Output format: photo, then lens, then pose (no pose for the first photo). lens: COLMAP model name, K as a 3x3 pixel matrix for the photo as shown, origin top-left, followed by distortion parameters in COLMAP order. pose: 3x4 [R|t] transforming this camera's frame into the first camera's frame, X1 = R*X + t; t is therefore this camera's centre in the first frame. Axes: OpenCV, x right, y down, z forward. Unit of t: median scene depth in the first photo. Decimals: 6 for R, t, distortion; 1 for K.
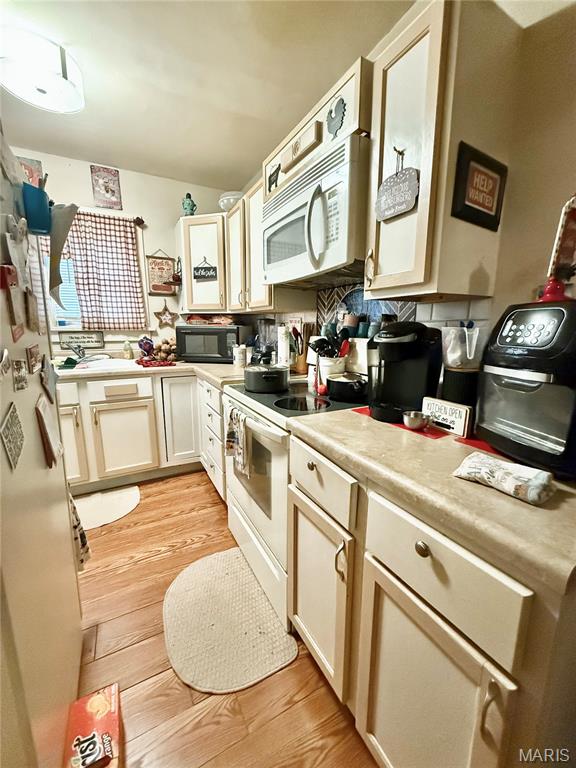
lens RADIAL K [[306.1, 0, 288.0], [0, 306.1, 383.1], [0, 0, 1]] dist [-0.000529, 0.000339]
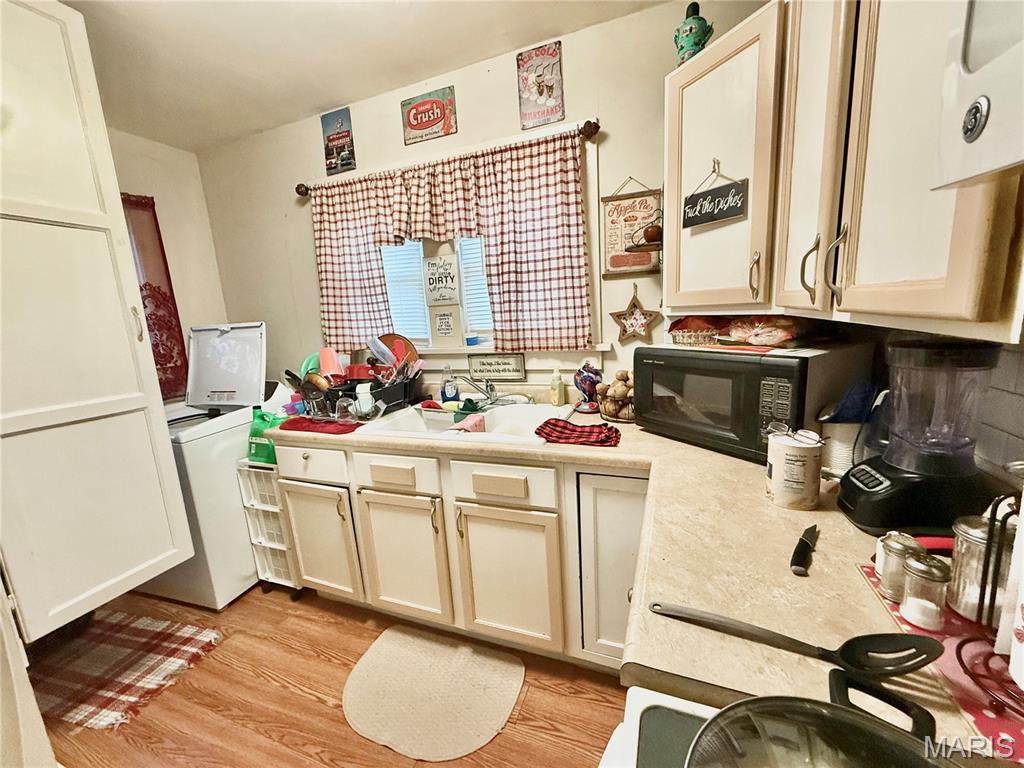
lens RADIAL K [[408.2, 0, 506.5], [0, 408.2, 385.2], [0, 0, 1]] dist [-0.000529, 0.000339]
pose [[0.637565, 0.096247, -0.764360, -0.038265], [-0.076656, 0.995167, 0.061370, -0.156353], [0.766573, 0.019465, 0.641862, 0.496352]]
